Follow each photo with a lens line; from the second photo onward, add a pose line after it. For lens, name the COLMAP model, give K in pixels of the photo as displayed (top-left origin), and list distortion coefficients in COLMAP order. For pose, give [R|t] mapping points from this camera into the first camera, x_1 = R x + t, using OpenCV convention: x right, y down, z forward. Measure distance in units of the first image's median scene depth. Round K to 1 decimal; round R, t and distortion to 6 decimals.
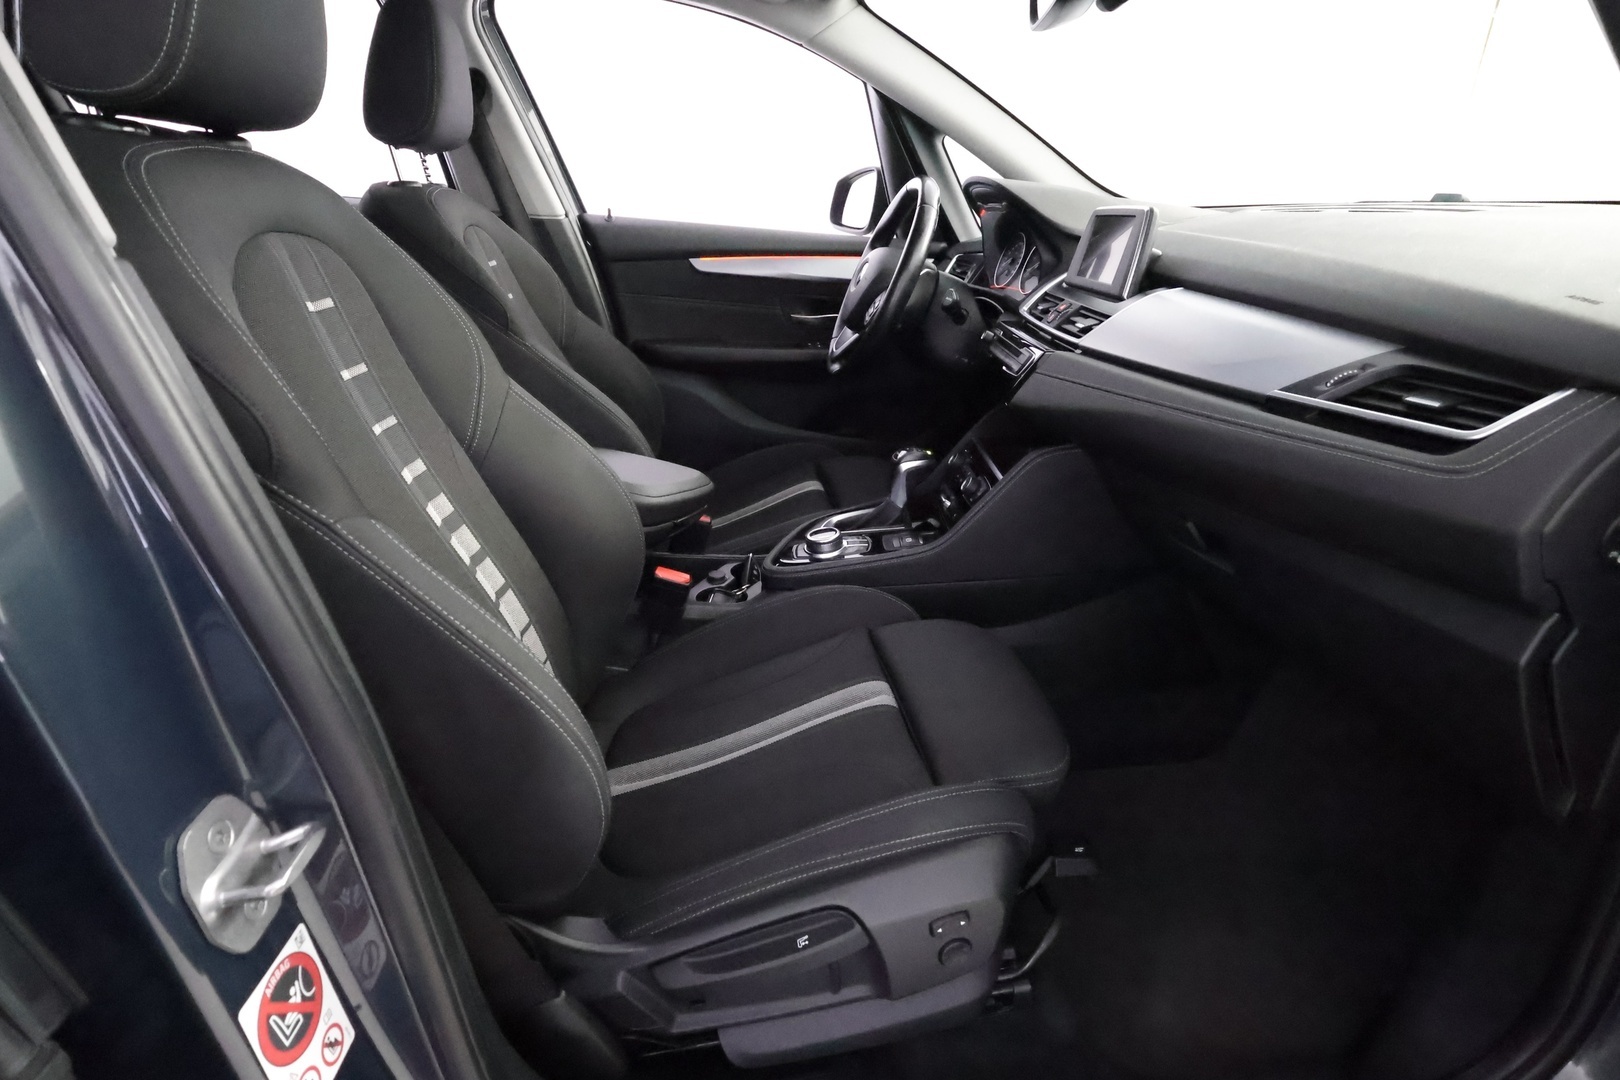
lens RADIAL K [[818.3, 0, 813.8], [0, 818.3, 537.8], [0, 0, 1]] dist [0.000254, 0.000680]
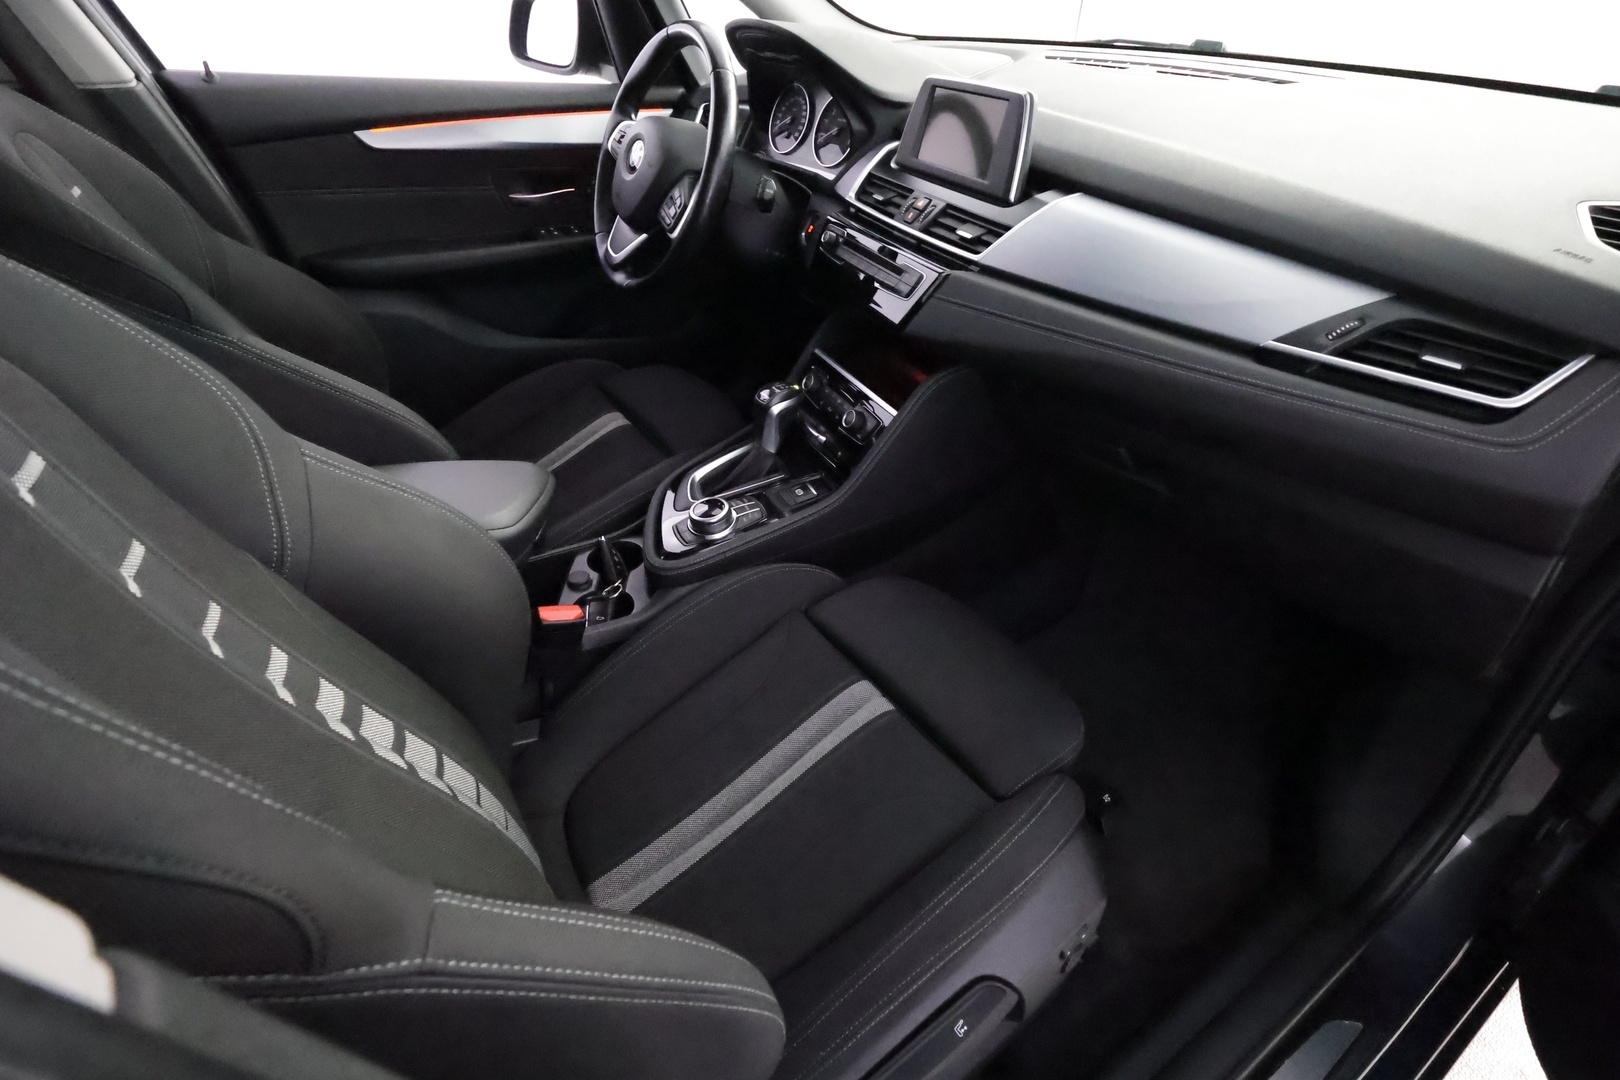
lens RADIAL K [[818.3, 0, 813.8], [0, 818.3, 537.8], [0, 0, 1]] dist [0.000254, 0.000680]
pose [[0.898362, -0.249555, 0.361481, -0.237242], [0.160213, 0.952404, 0.259344, -0.207329], [-0.408997, -0.175071, 0.895585, 0.210827]]
